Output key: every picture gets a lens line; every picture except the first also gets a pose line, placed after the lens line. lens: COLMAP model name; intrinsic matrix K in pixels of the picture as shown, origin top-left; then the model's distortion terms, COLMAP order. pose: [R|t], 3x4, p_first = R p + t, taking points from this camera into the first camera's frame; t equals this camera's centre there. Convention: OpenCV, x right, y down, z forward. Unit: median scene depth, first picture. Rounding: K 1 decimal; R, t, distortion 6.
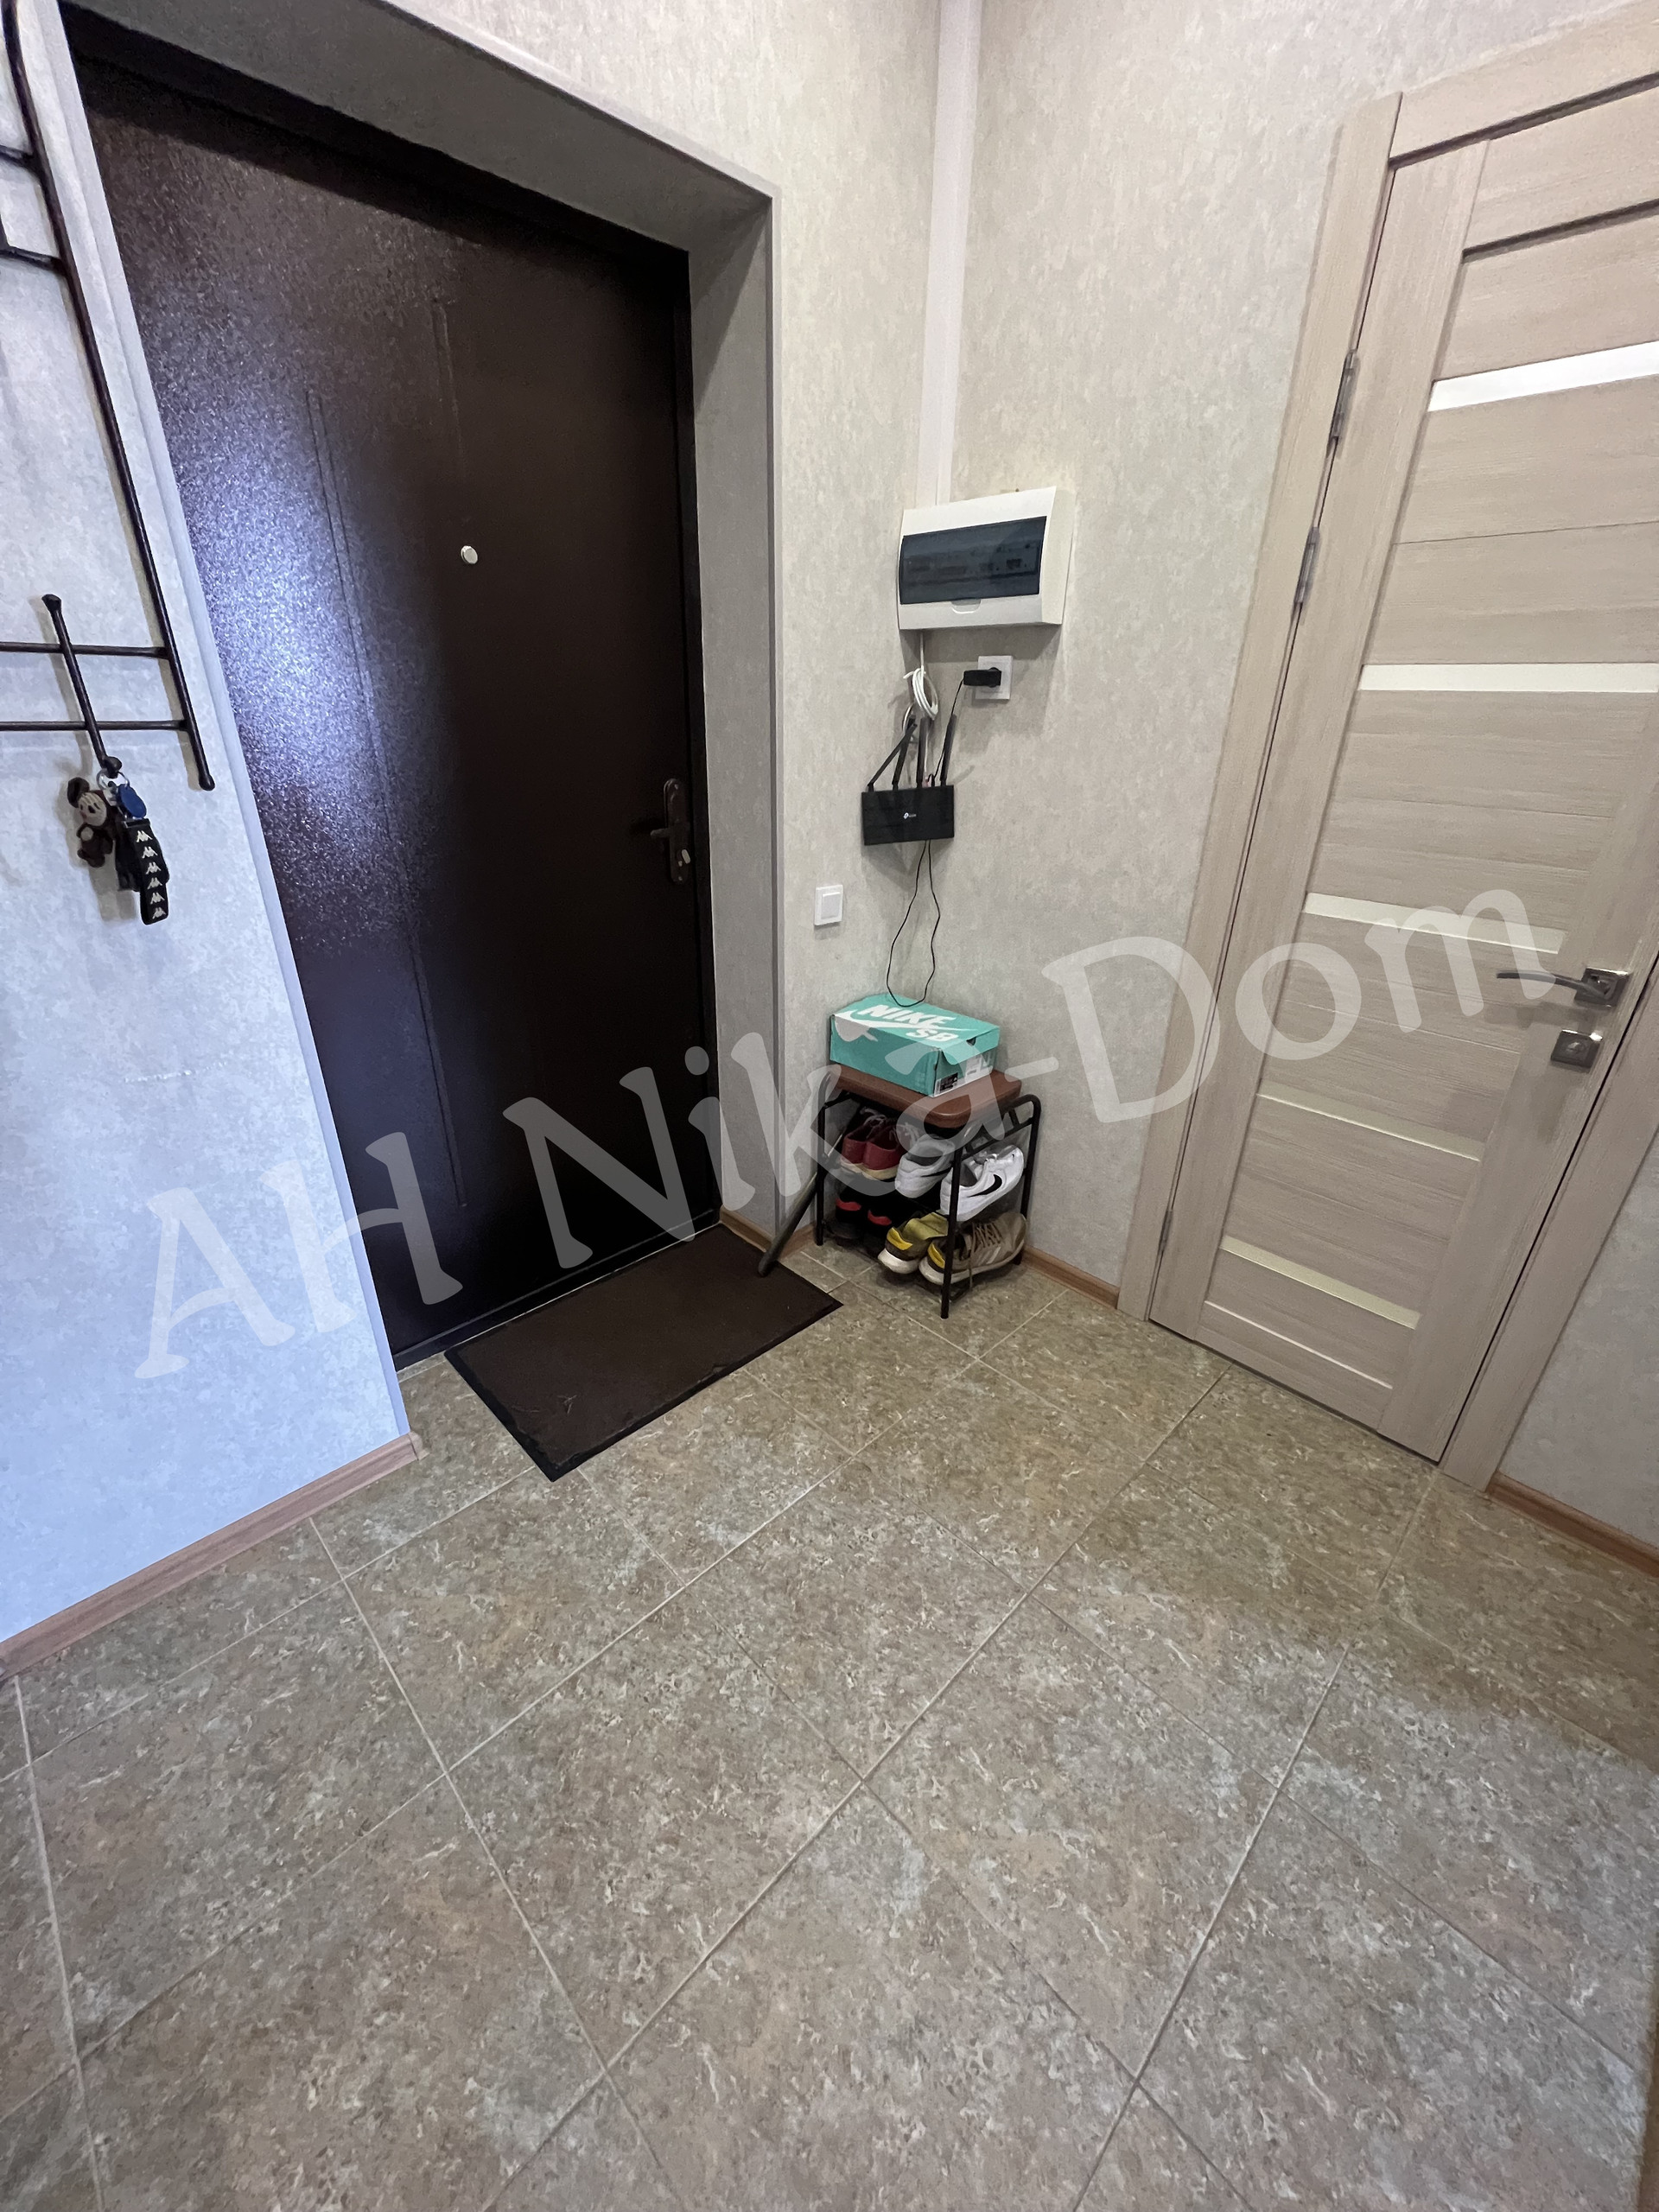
lens RADIAL K [[880.1, 0, 824.5], [0, 880.1, 1111.9], [0, 0, 1]] dist [0.000299, 0.000183]
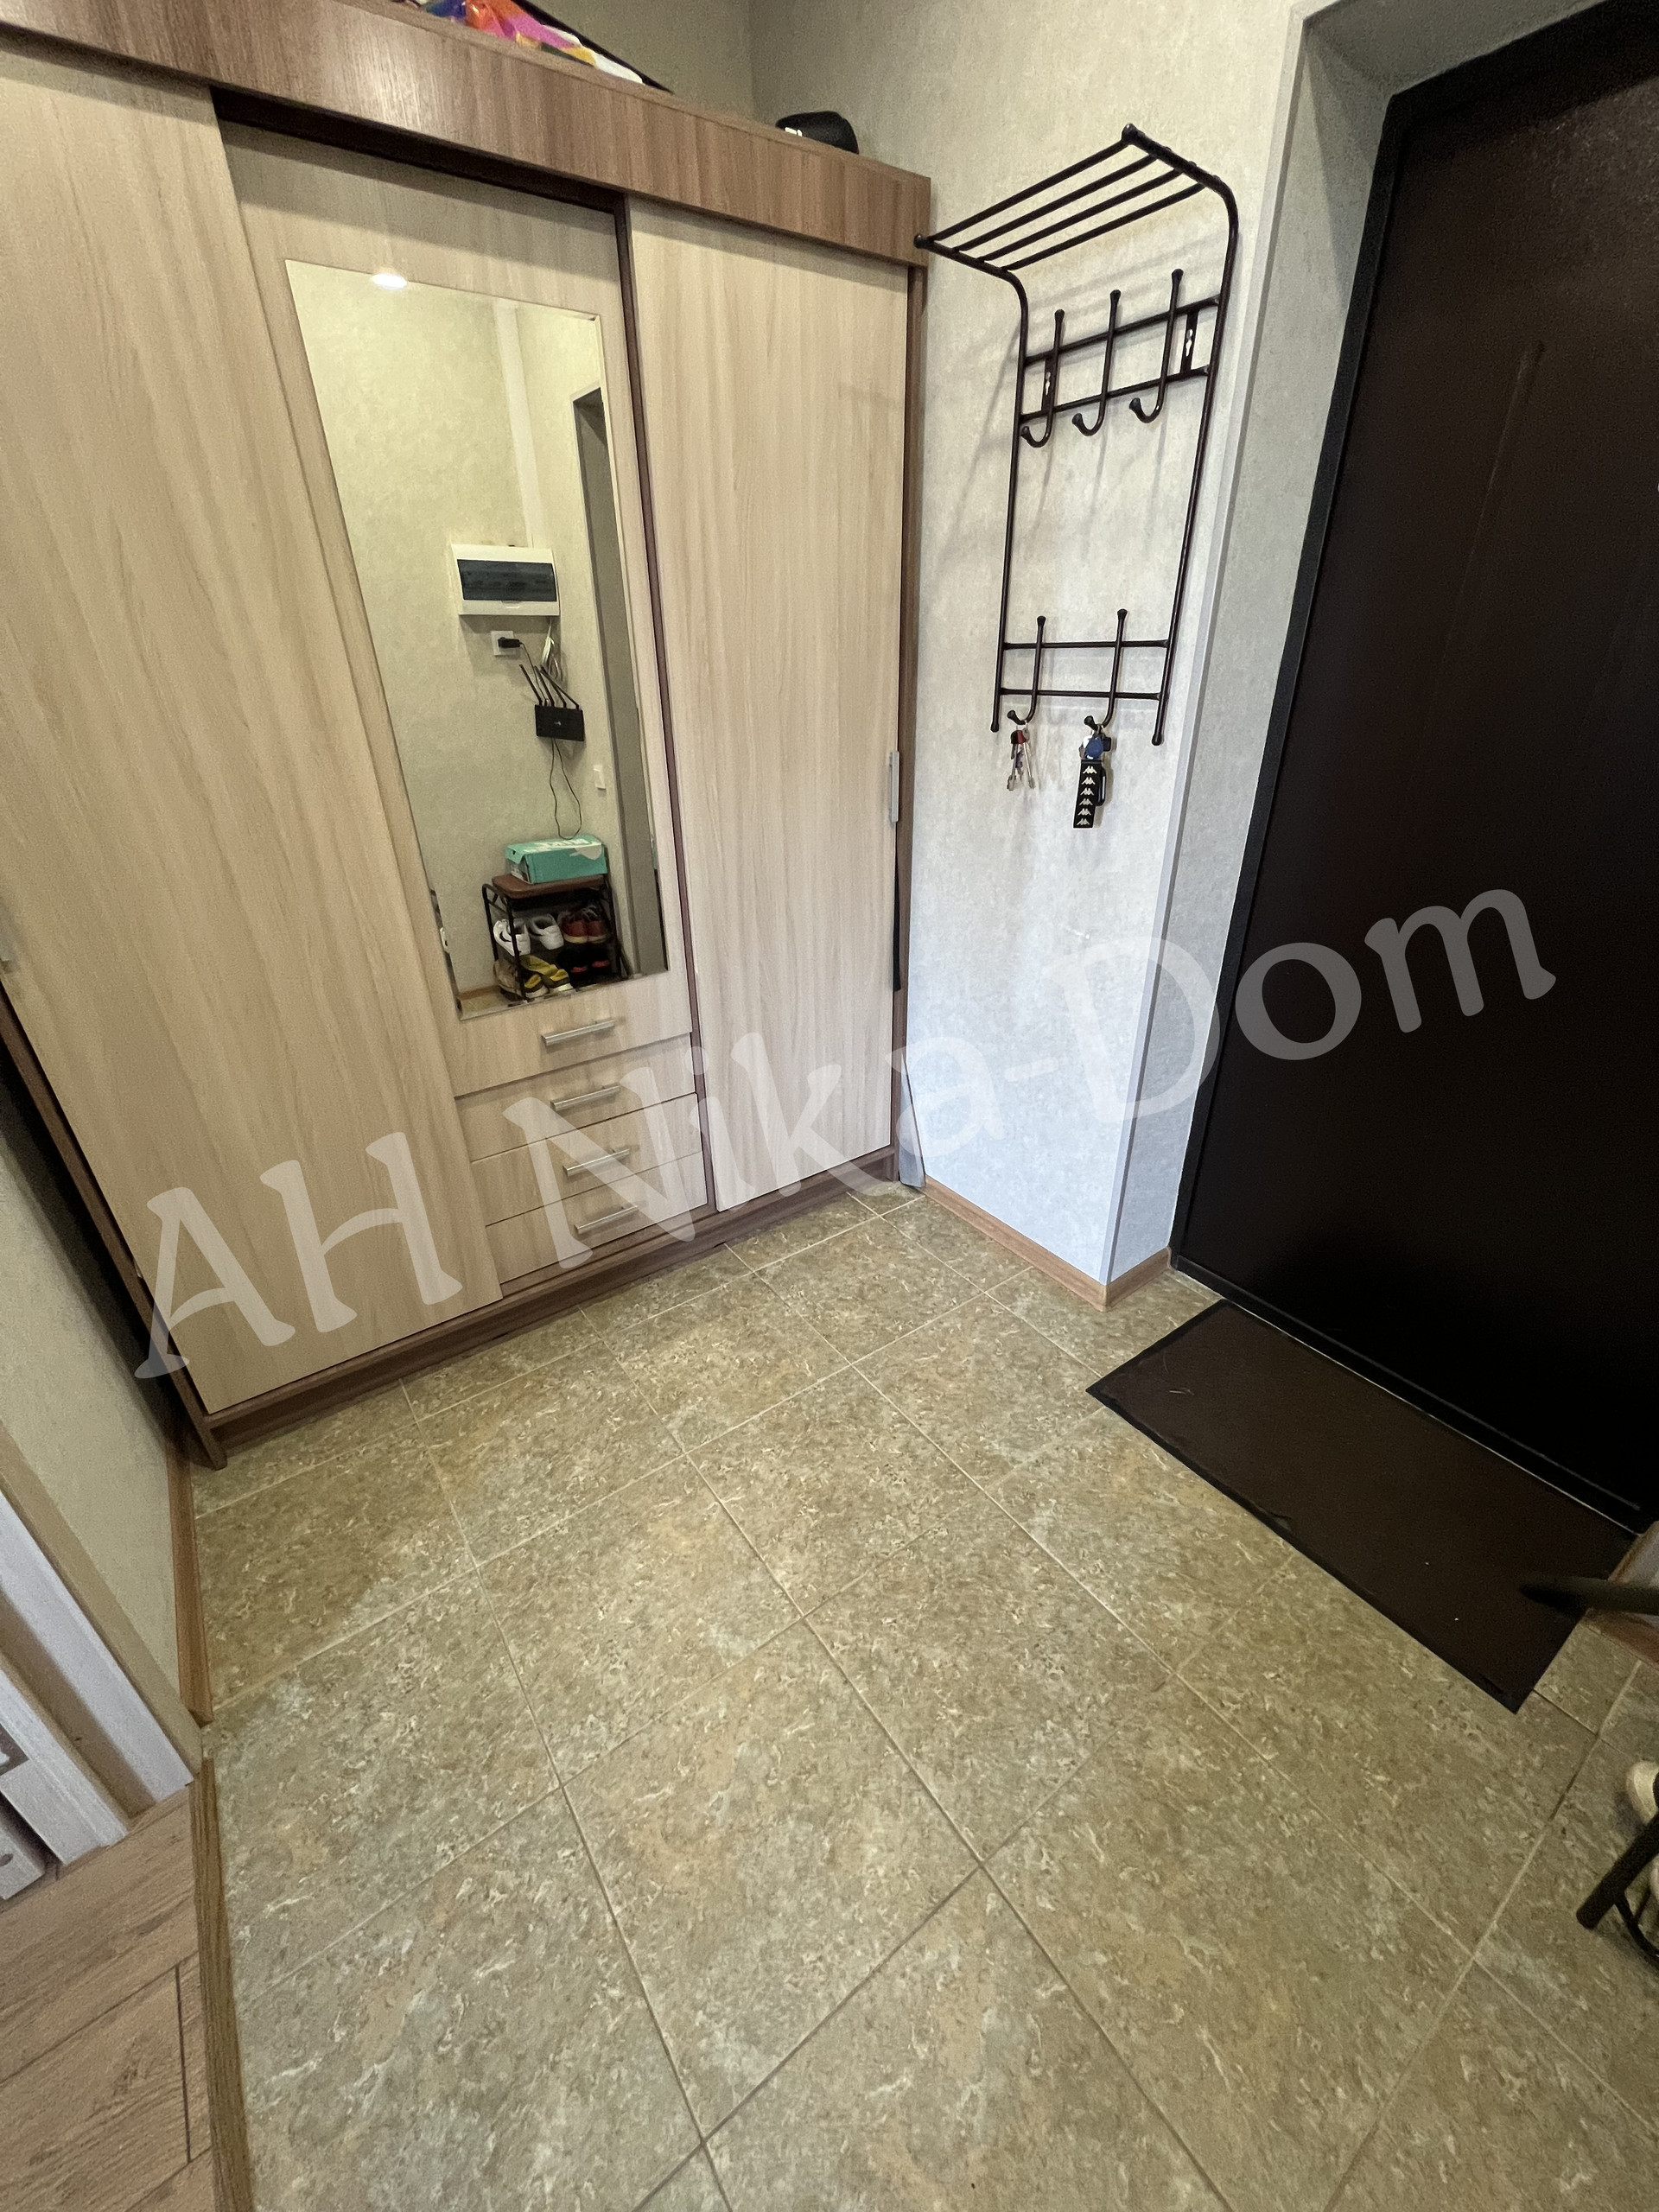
lens RADIAL K [[880.1, 0, 819.8], [0, 880.1, 1110.2], [0, 0, 1]] dist [0.000299, 0.000183]
pose [[-0.153550, 0.448356, -0.880568, 0.680355], [-0.409601, 0.782091, 0.469639, -0.290973], [0.899249, 0.432795, 0.063557, 0.575328]]
